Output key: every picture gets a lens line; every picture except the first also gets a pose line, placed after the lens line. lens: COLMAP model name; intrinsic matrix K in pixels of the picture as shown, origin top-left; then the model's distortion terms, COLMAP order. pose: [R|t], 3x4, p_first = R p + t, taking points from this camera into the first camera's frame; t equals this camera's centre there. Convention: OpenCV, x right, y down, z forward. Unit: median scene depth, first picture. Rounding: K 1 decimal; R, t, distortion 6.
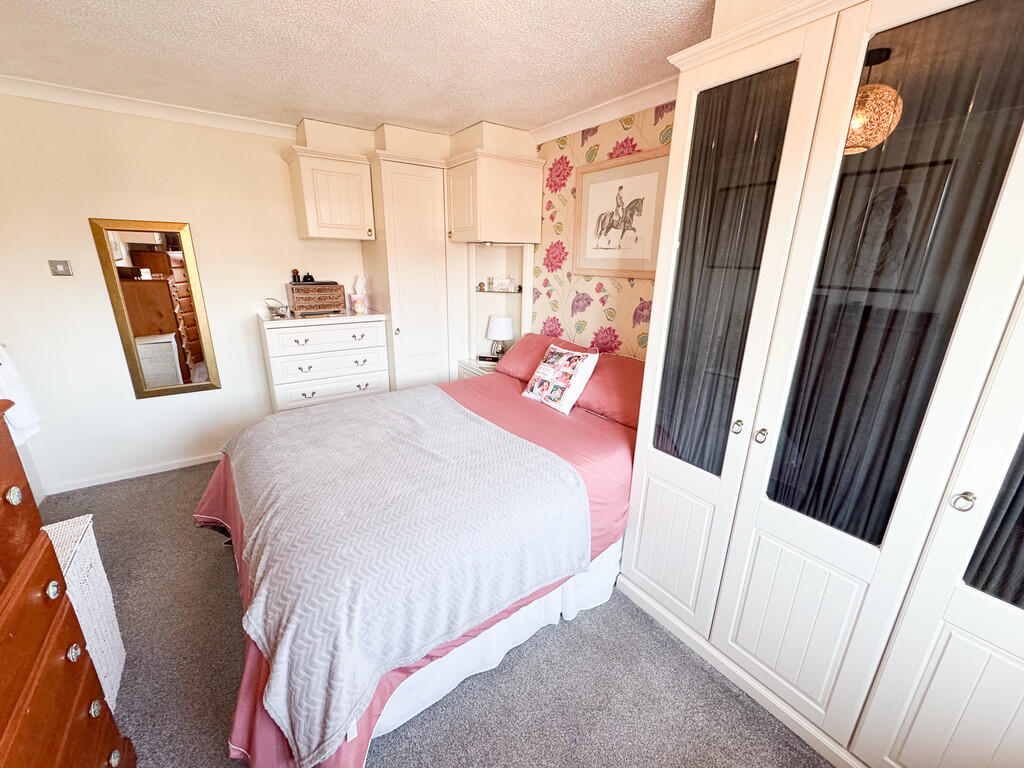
lens RADIAL K [[408.2, 0, 517.0], [0, 408.2, 384.0], [0, 0, 1]] dist [-0.001822, 0.000225]
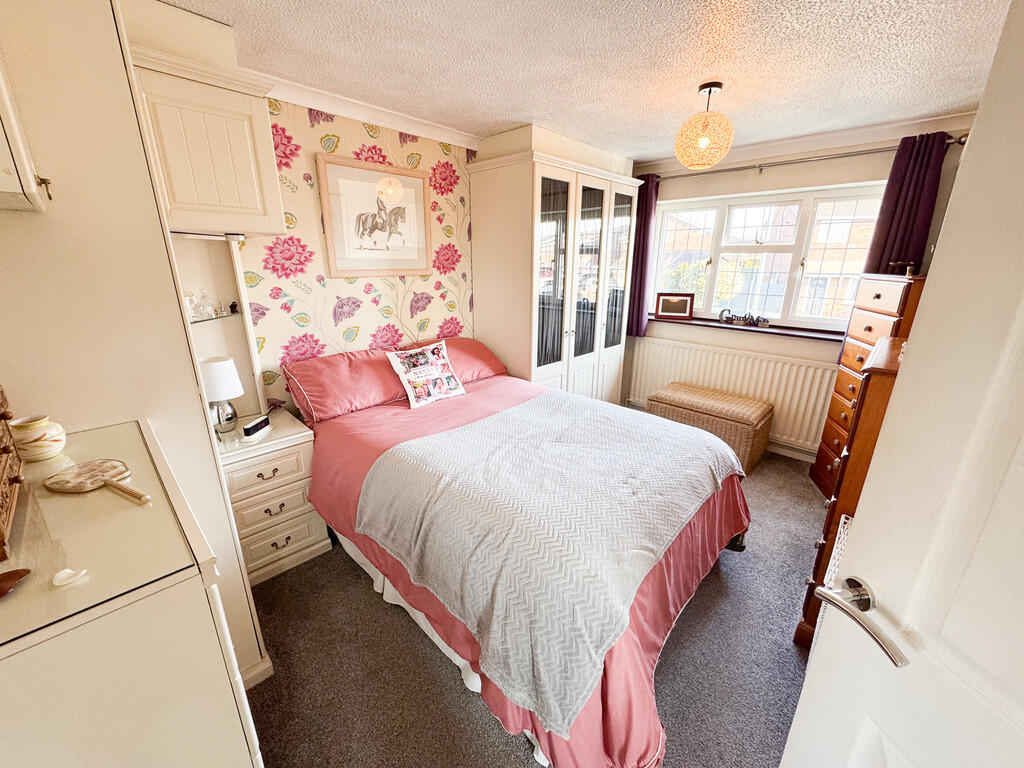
lens RADIAL K [[408.2, 0, 516.9], [0, 408.2, 385.5], [0, 0, 1]] dist [-0.001822, 0.000225]
pose [[-0.202995, -0.319397, 0.925623, -0.920948], [0.265135, 0.892062, 0.365962, -0.312990], [-0.942601, 0.319704, -0.096401, 0.887086]]
